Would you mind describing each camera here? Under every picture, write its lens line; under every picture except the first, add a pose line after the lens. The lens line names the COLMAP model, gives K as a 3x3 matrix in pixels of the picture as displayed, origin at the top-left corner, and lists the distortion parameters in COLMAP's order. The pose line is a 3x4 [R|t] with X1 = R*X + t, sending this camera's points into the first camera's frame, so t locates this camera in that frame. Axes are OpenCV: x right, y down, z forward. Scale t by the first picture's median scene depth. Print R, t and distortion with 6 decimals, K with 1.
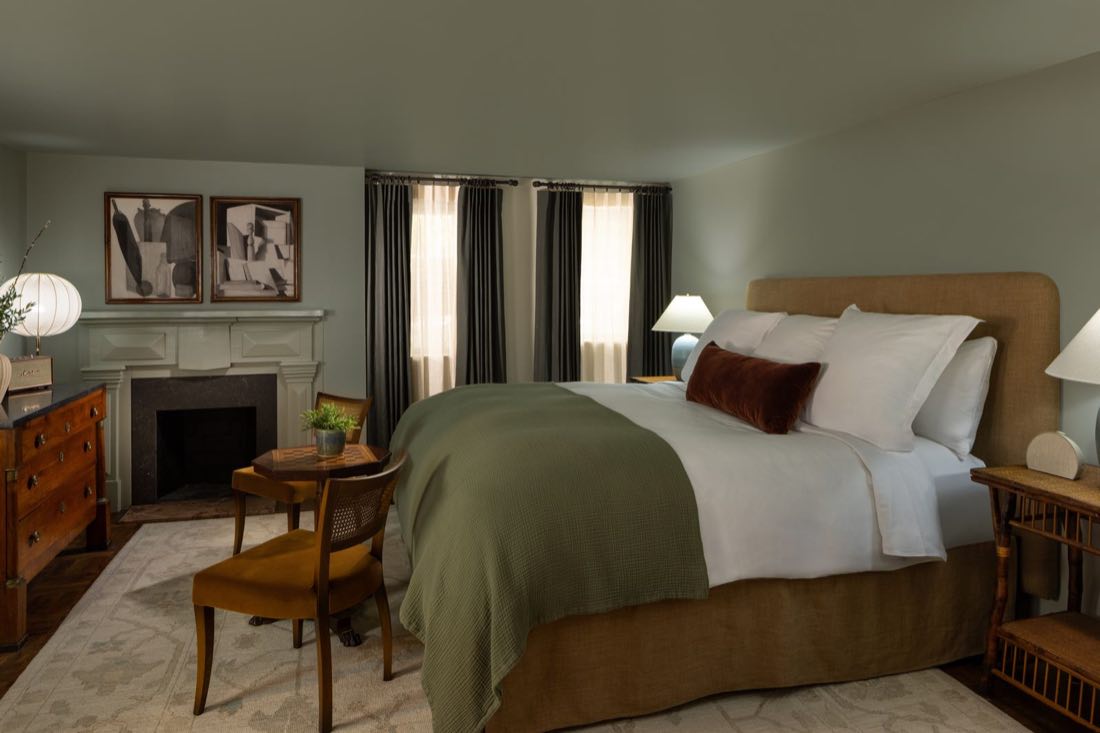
lens RADIAL K [[728.5, 0, 545.7], [0, 728.5, 344.5], [0, 0, 1]] dist [-0.002096, -0.001605]
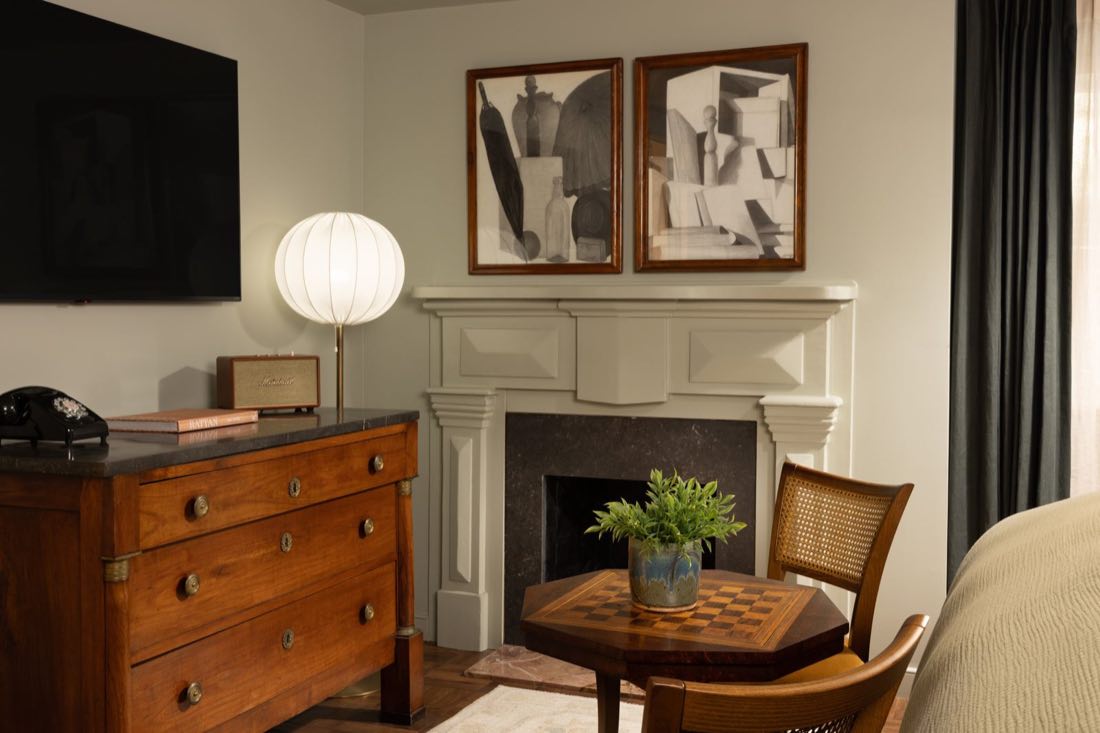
lens RADIAL K [[1175.0, 0, 550.0], [0, 1175.0, 366.5], [0, 0, 1]] dist [0.004889, -0.004527]
pose [[0.776245, 0.034391, -0.629492, 0.010540], [-0.050057, 0.998721, -0.007165, 0.017126], [0.628441, 0.037073, 0.776974, 0.332096]]
